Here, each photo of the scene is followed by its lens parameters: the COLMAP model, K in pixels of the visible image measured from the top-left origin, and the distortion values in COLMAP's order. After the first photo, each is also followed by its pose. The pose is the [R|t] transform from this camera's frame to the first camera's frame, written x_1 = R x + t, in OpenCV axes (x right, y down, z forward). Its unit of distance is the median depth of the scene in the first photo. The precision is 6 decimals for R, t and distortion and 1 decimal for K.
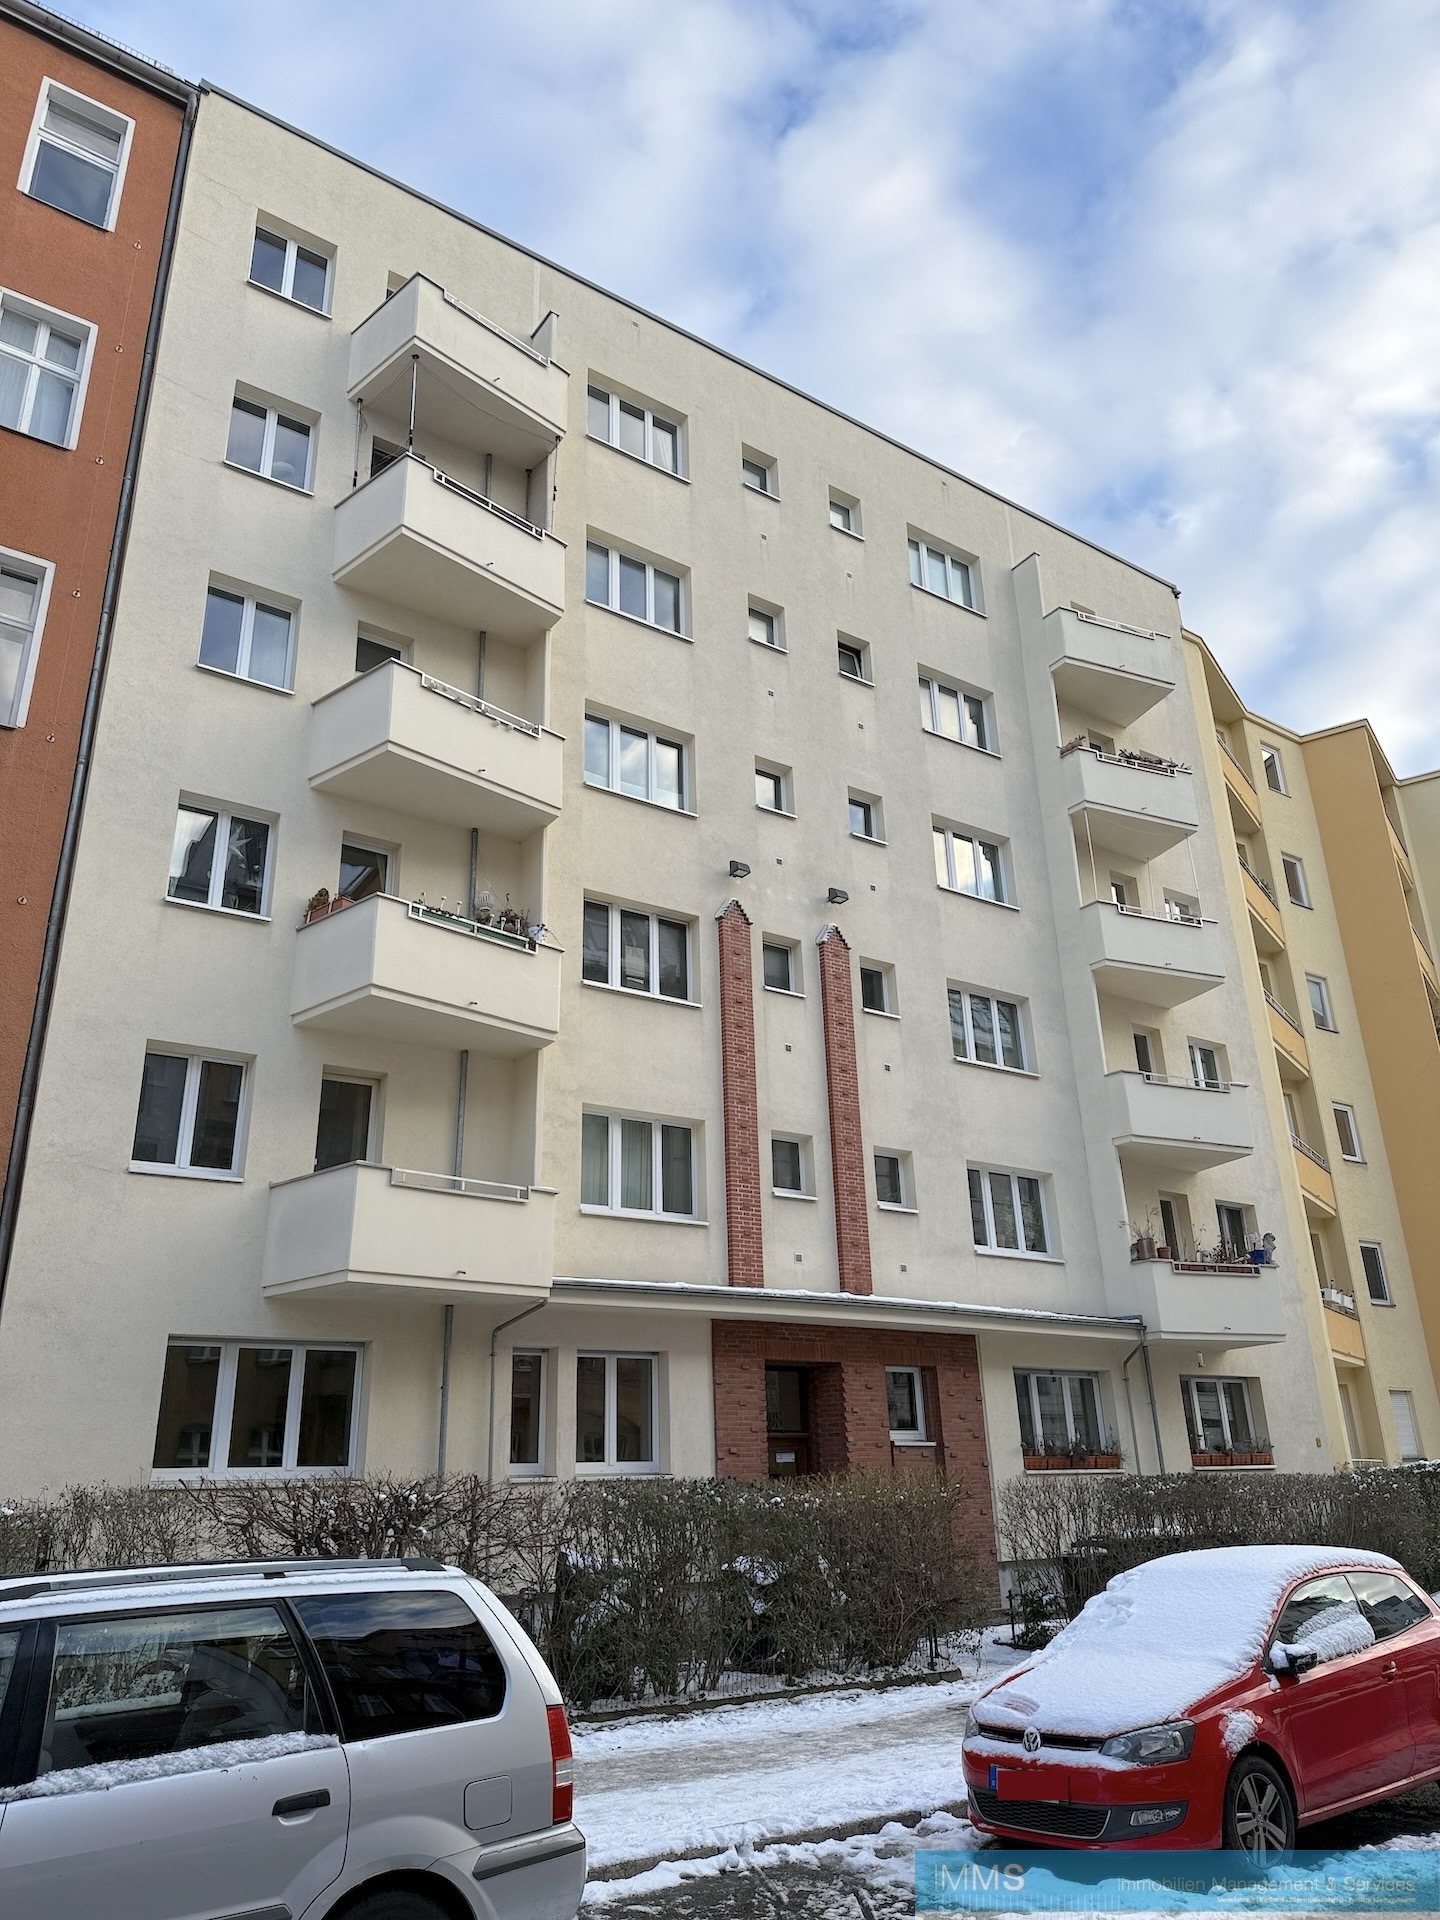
lens RADIAL K [[1362.9, 0, 715.4], [0, 1362.9, 973.4], [0, 0, 1]] dist [0.085295, -0.112536]
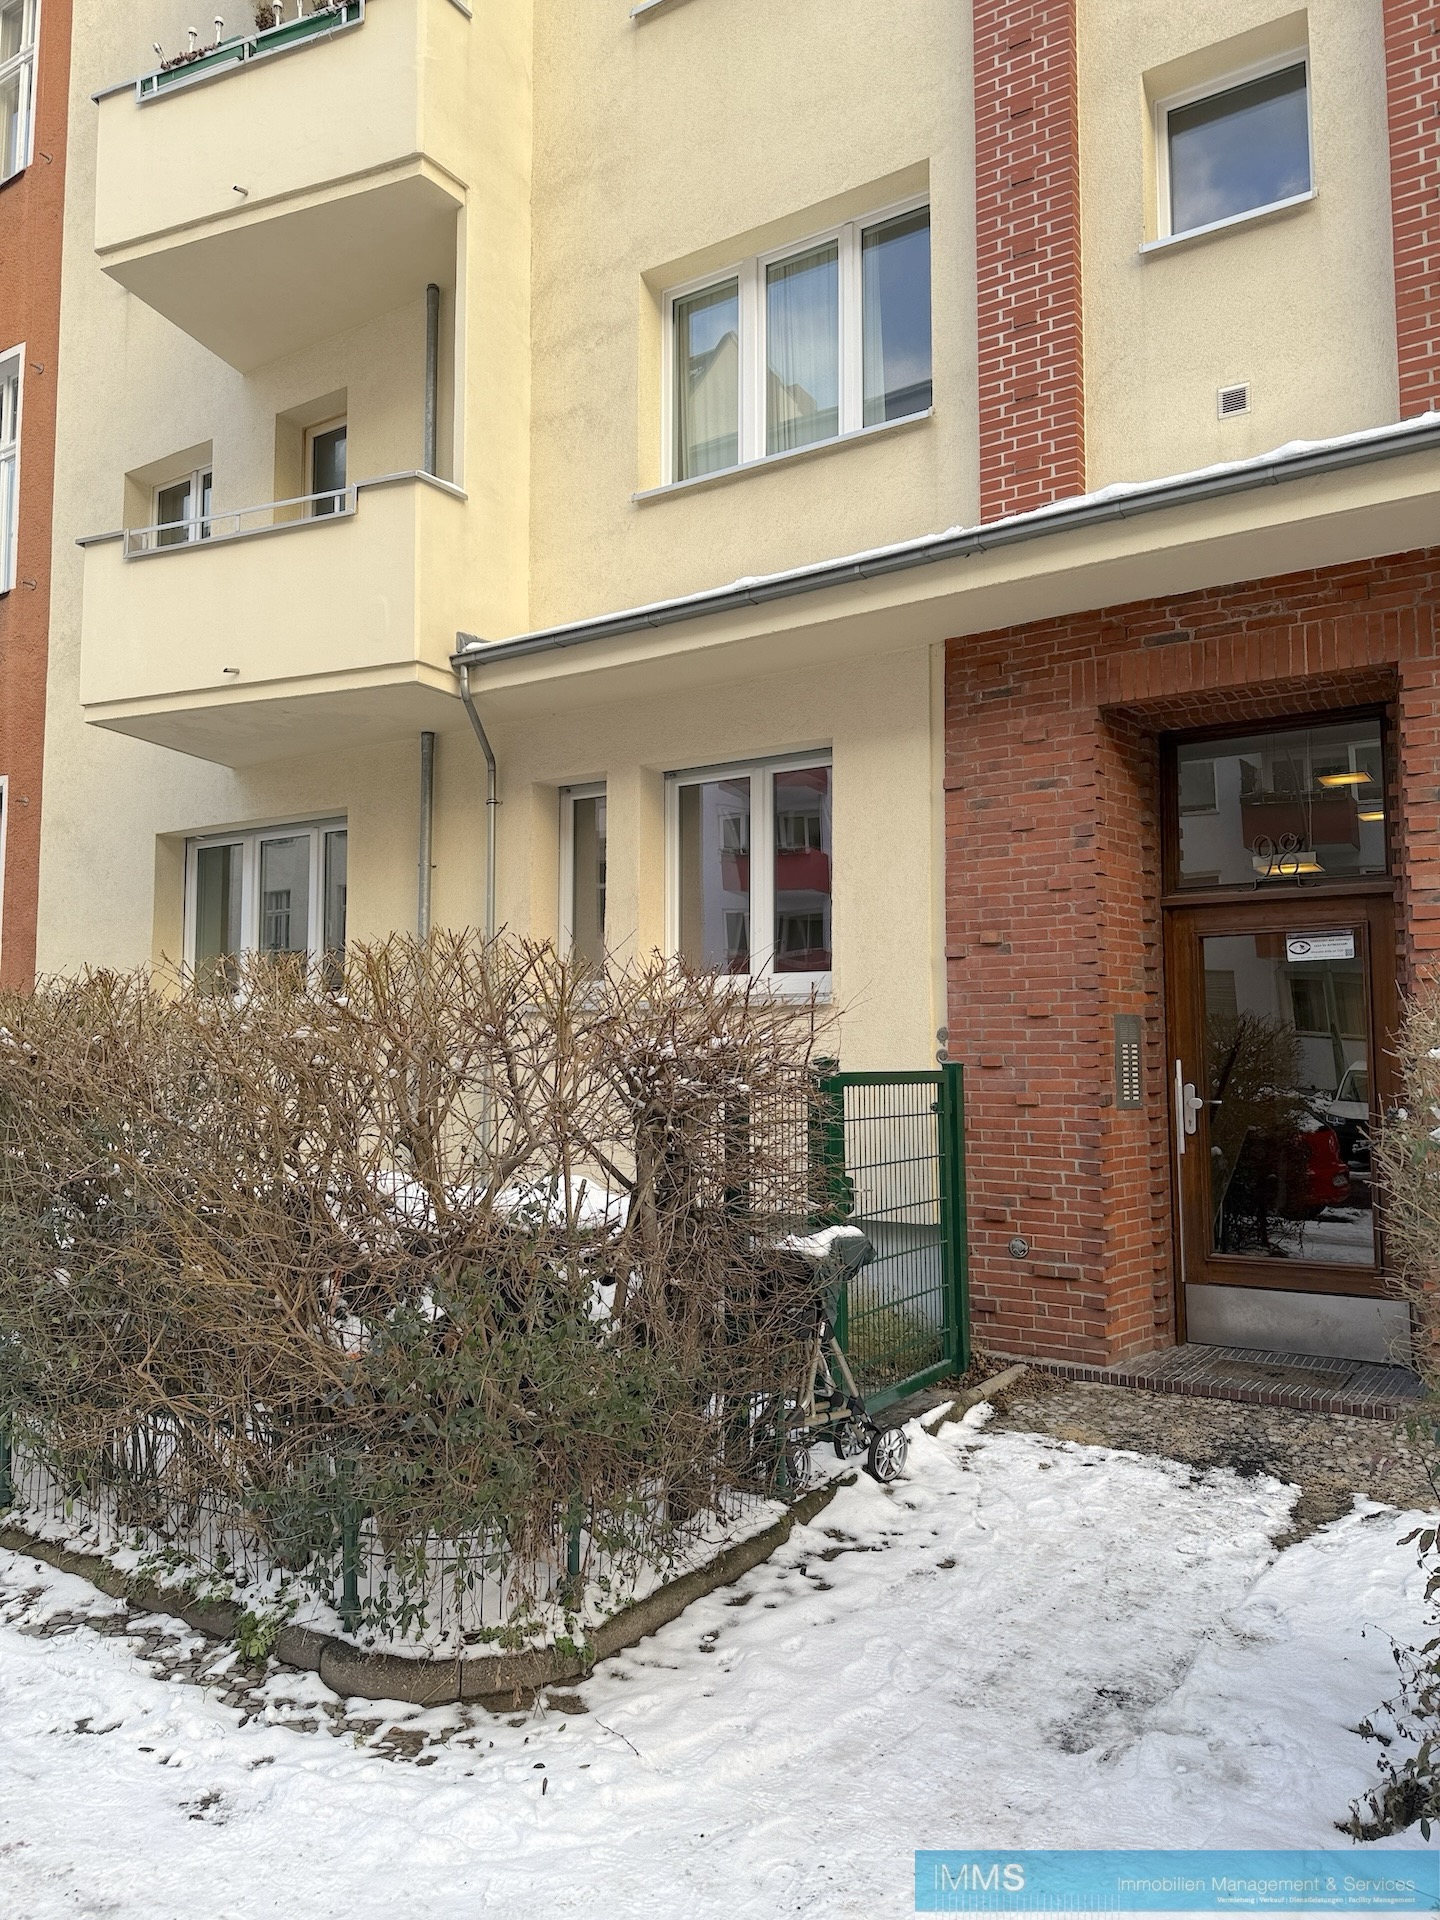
lens RADIAL K [[1362.9, 0, 715.4], [0, 1362.9, 973.4], [0, 0, 1]] dist [0.085295, -0.112536]
pose [[0.355047, -0.010906, -0.934785, 0.356401], [0.339266, 0.933264, 0.117971, 0.273024], [0.871114, -0.359026, 0.335053, 0.765548]]
